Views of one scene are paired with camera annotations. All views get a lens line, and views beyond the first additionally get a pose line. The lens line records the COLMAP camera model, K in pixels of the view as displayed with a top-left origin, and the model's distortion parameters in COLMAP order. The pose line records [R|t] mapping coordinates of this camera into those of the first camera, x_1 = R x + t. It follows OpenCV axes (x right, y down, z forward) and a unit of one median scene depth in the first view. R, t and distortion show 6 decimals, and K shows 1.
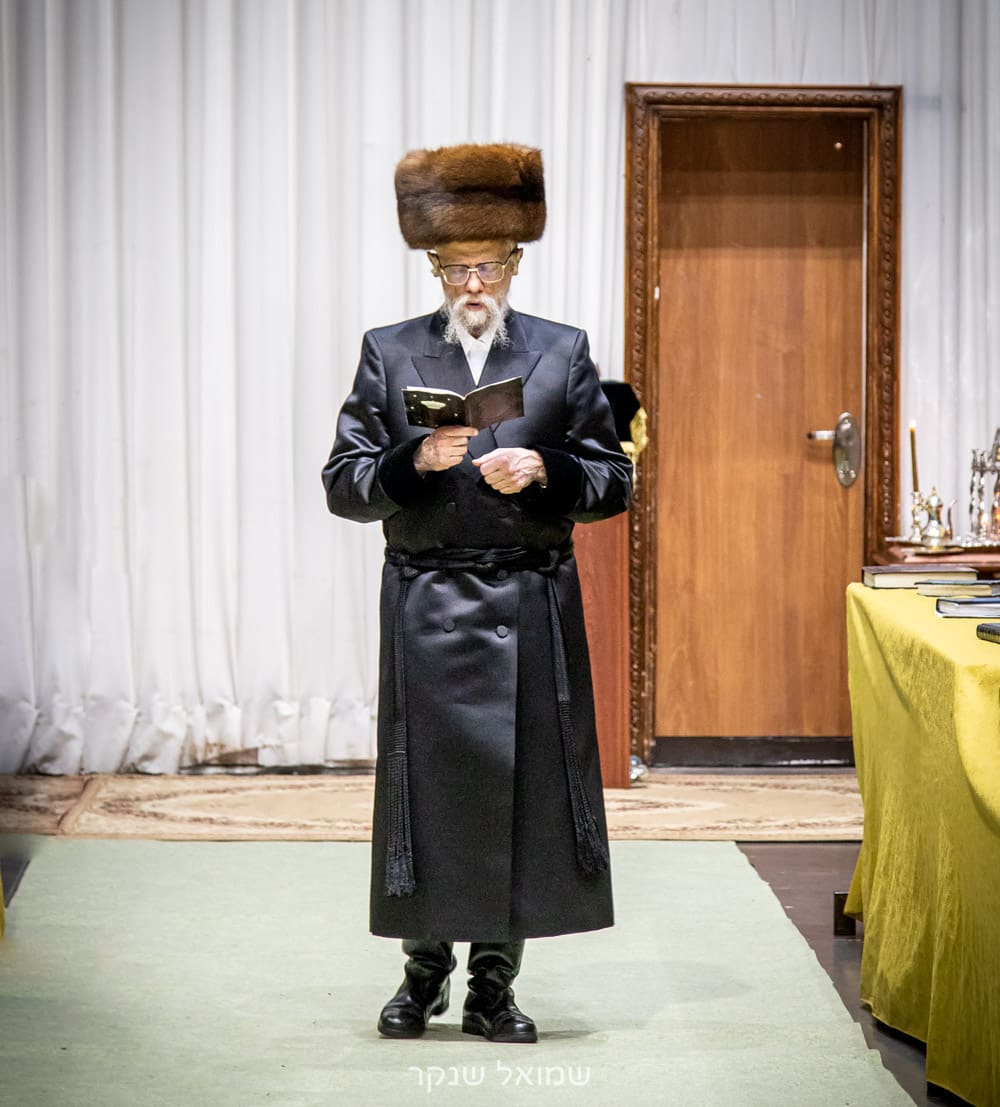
lens RADIAL K [[5071.1, 0, 500.0], [0, 5071.1, 553.5], [0, 0, 1]] dist [0.033436, -13.194679]
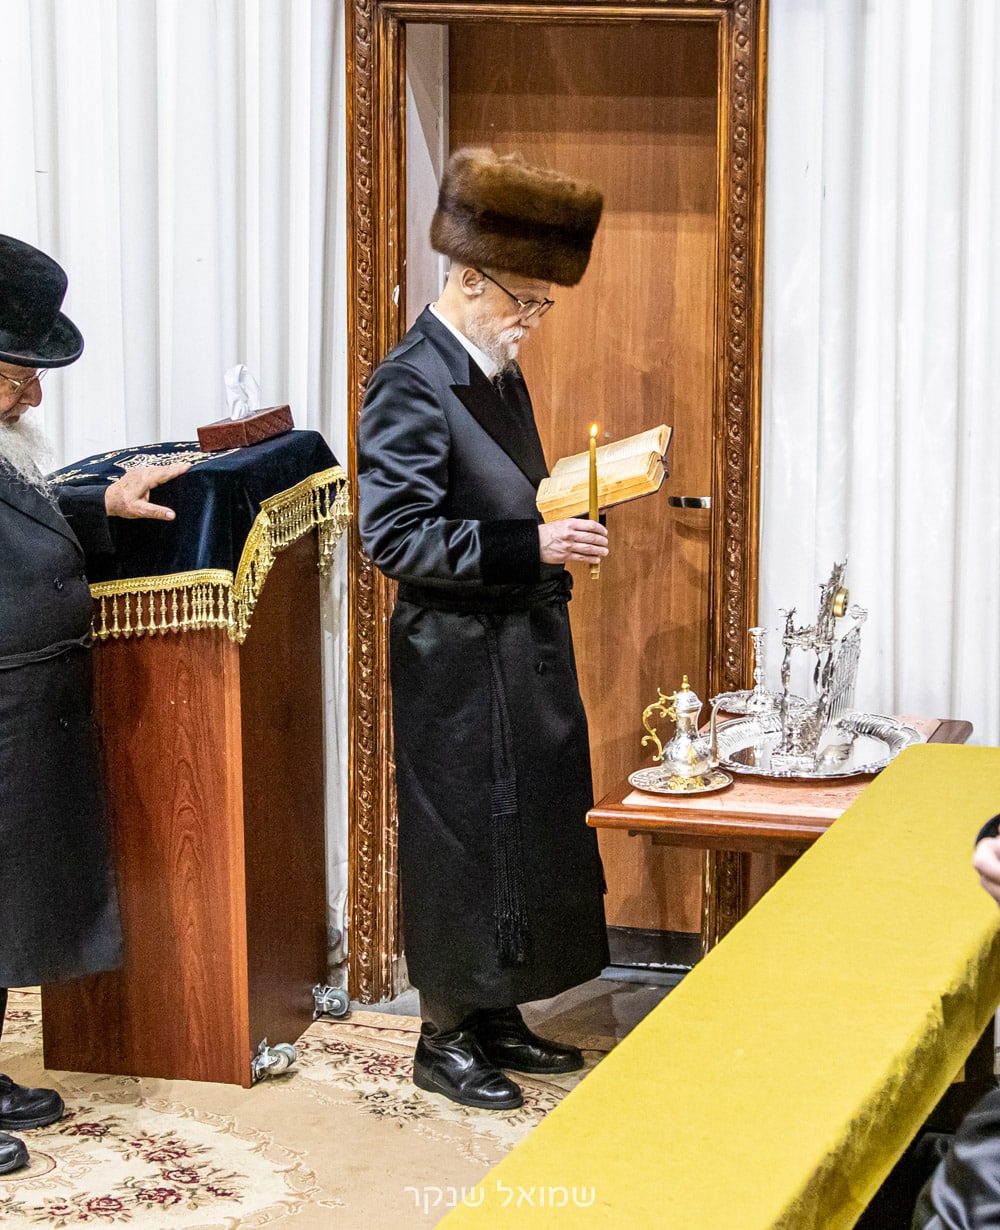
lens RADIAL K [[3215.7, 0, 500.0], [0, 3215.7, 615.0], [0, 0, 1]] dist [-0.027564, 0.277836]
pose [[0.953915, 0.060818, -0.293848, 0.170426], [-0.014106, 0.987252, 0.158542, -0.077736], [0.299744, -0.147090, 0.942612, 0.617735]]
